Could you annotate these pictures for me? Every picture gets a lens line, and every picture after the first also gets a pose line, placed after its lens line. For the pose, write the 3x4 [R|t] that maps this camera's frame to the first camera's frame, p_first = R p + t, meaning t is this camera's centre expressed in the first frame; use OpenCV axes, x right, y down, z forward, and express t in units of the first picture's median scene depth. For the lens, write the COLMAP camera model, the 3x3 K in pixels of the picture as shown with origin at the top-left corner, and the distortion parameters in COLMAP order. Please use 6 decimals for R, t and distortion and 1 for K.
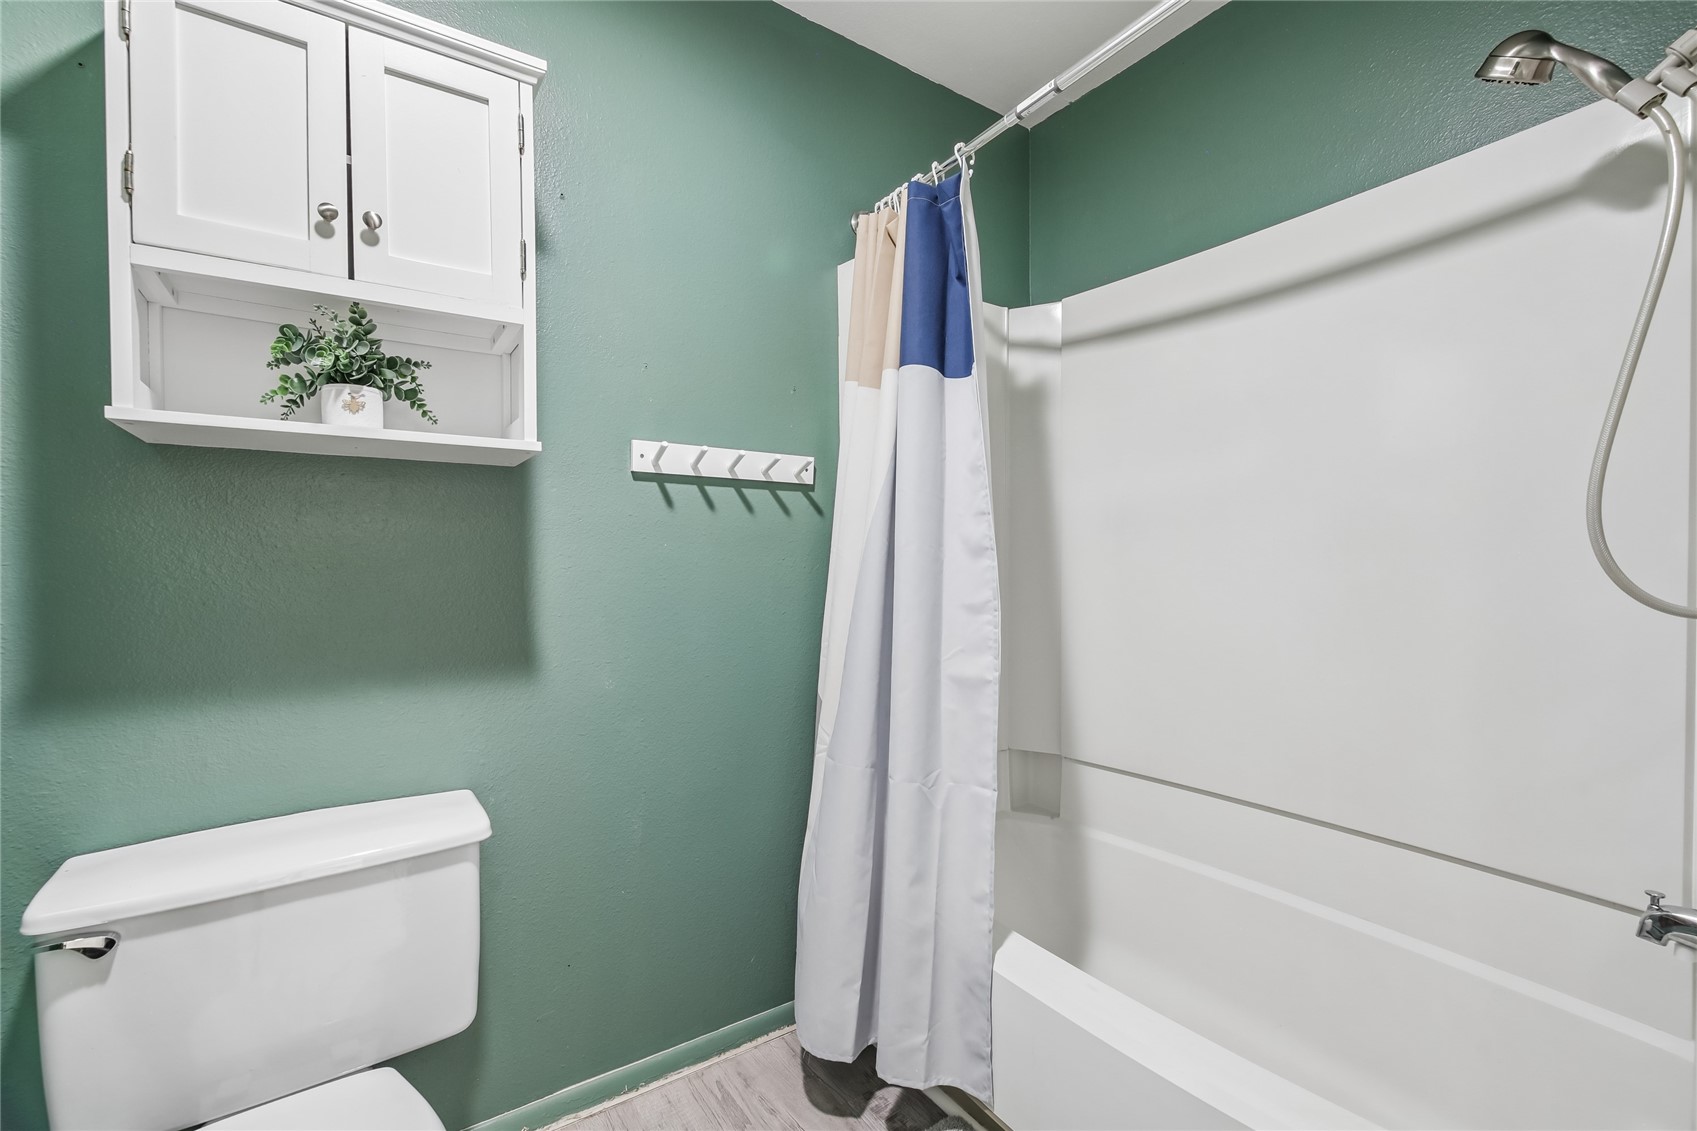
lens RADIAL K [[724.9, 0, 845.0], [0, 724.9, 578.5], [0, 0, 1]] dist [0.006733, -0.001475]
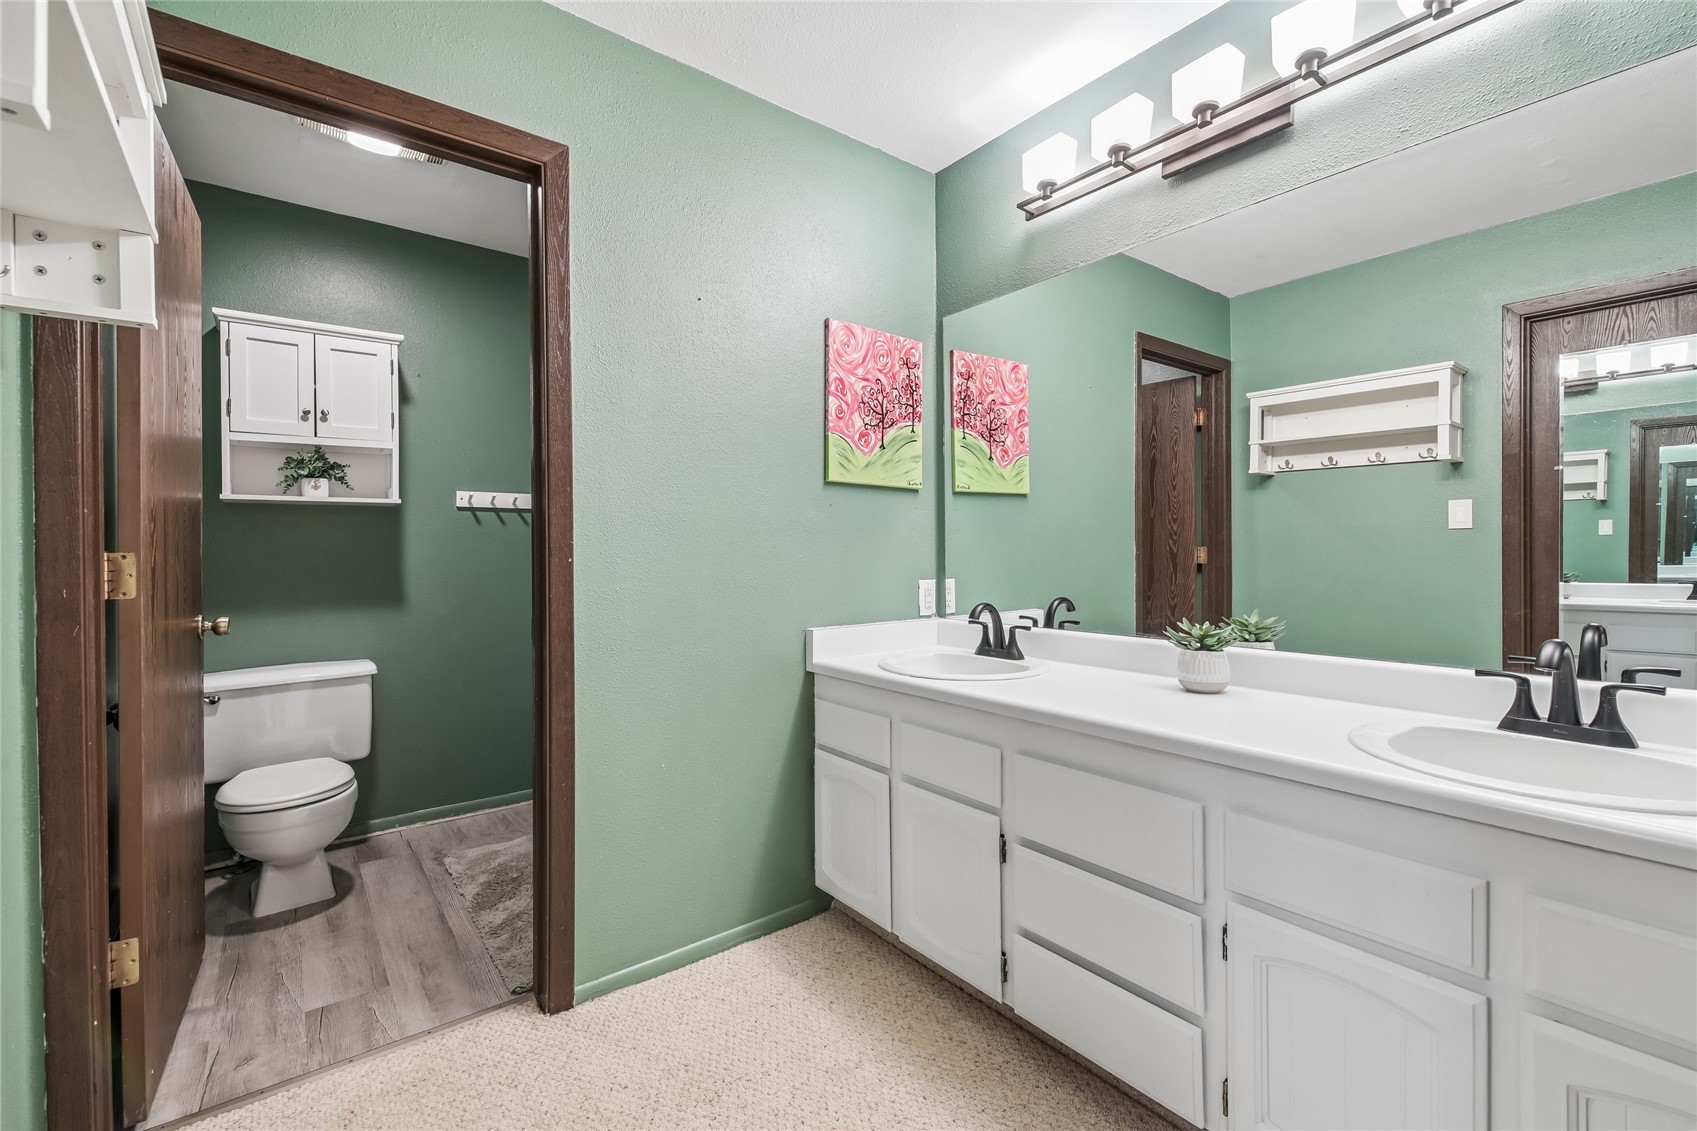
lens RADIAL K [[724.9, 0, 851.0], [0, 724.9, 551.4], [0, 0, 1]] dist [0.006733, -0.001475]
pose [[0.997869, -0.006263, 0.064941, 0.900621], [0.007560, 0.999776, -0.019748, 0.034166], [-0.064803, 0.020197, 0.997694, -1.458698]]
